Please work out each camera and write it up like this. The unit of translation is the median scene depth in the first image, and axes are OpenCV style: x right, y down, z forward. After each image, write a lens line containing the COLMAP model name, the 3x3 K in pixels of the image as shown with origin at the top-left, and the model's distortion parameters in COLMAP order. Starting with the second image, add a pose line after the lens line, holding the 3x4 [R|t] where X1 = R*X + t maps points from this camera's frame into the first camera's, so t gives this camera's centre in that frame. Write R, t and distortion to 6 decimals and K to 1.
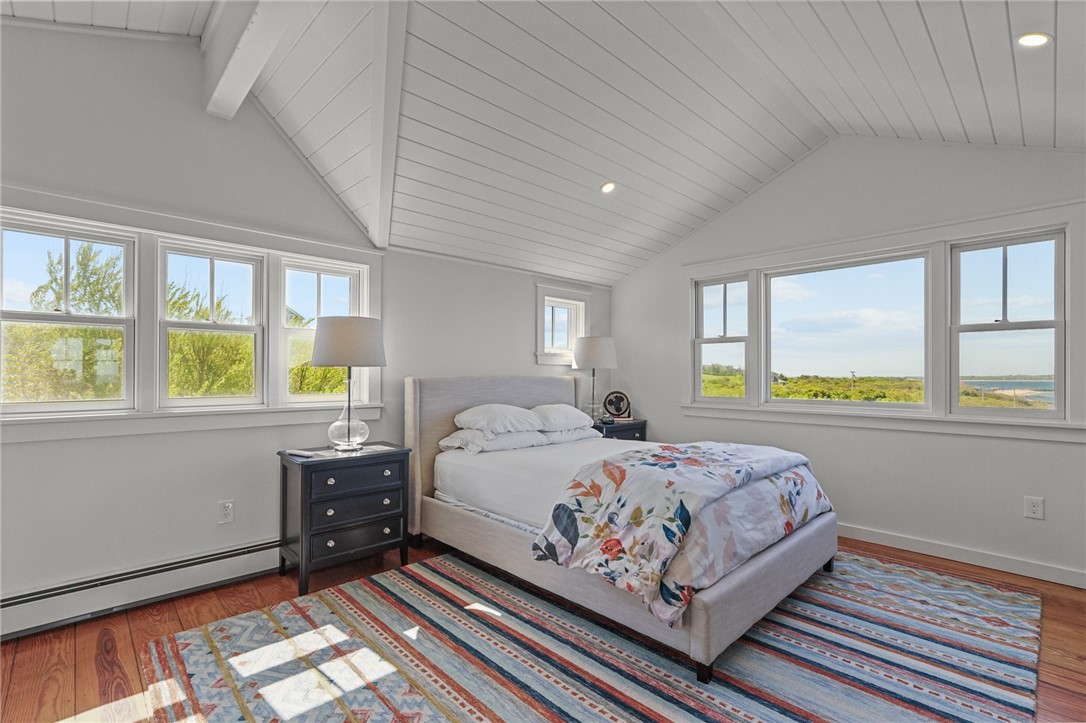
lens RADIAL K [[498.0, 0, 538.1], [0, 498.0, 368.3], [0, 0, 1]] dist [-0.020477, 0.013915]
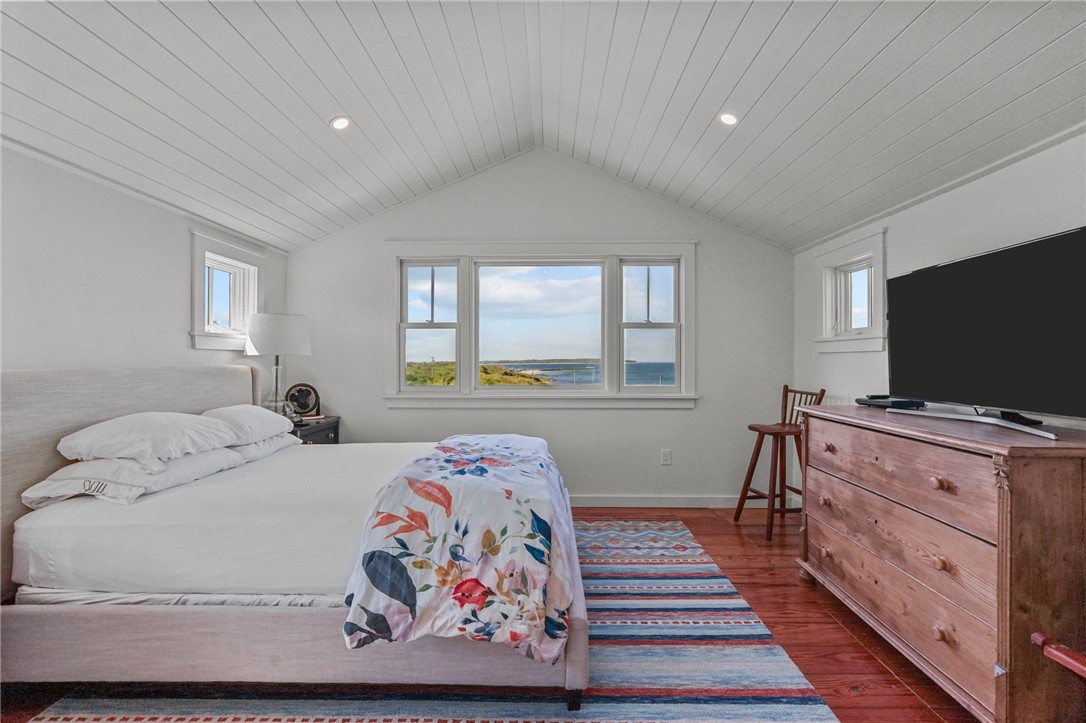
lens RADIAL K [[493.0, 0, 544.9], [0, 493.0, 356.3], [0, 0, 1]] dist [-0.019673, 0.015438]
pose [[0.699810, 0.001657, 0.714327, -0.282986], [-0.005094, 0.999983, 0.002671, -0.003763], [-0.714311, -0.005508, 0.699807, 0.356431]]
